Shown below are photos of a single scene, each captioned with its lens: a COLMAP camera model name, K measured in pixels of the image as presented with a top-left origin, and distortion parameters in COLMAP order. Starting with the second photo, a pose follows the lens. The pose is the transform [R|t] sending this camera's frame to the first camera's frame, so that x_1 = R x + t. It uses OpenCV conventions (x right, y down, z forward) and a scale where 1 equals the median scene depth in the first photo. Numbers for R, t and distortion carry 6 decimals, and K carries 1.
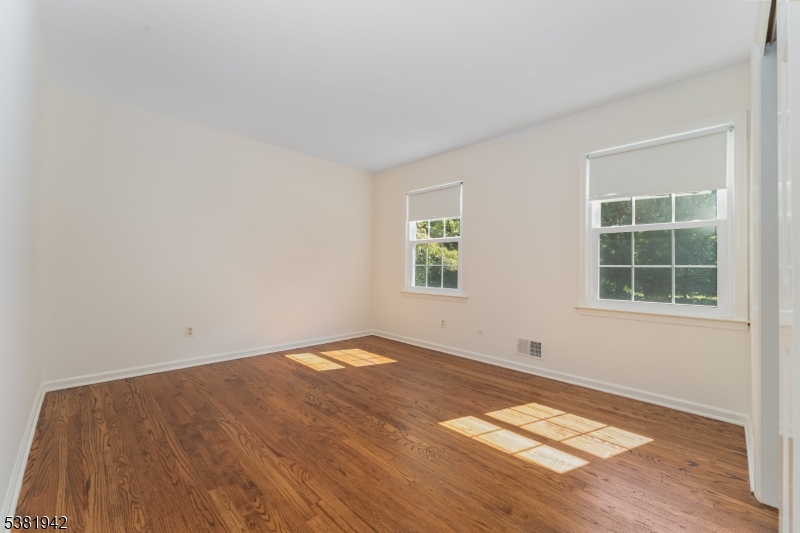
lens RADIAL K [[325.7, 0, 399.7], [0, 325.7, 268.0], [0, 0, 1]] dist [0.007672, -0.000675]
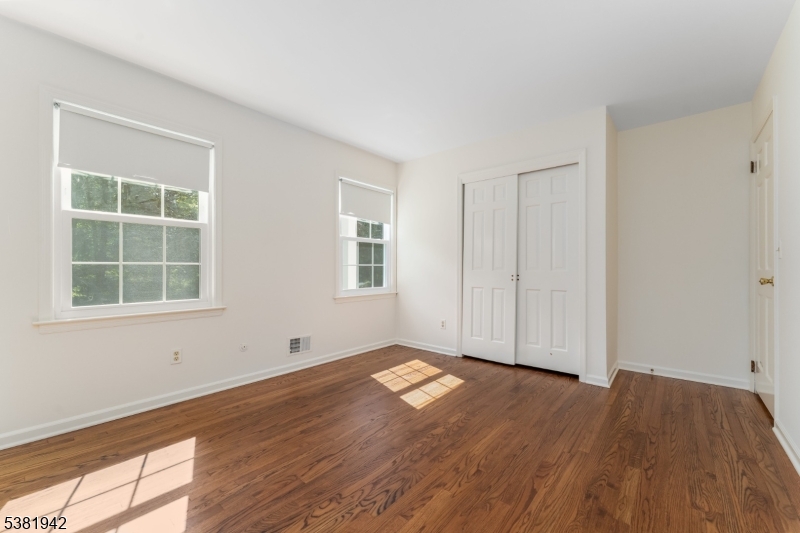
lens RADIAL K [[325.7, 0, 398.3], [0, 325.7, 265.3], [0, 0, 1]] dist [0.007672, -0.000675]
pose [[-0.082994, -0.005543, 0.996535, -0.849364], [0.000285, 0.999984, 0.005586, -0.013124], [-0.996550, 0.000748, -0.082991, 1.020795]]
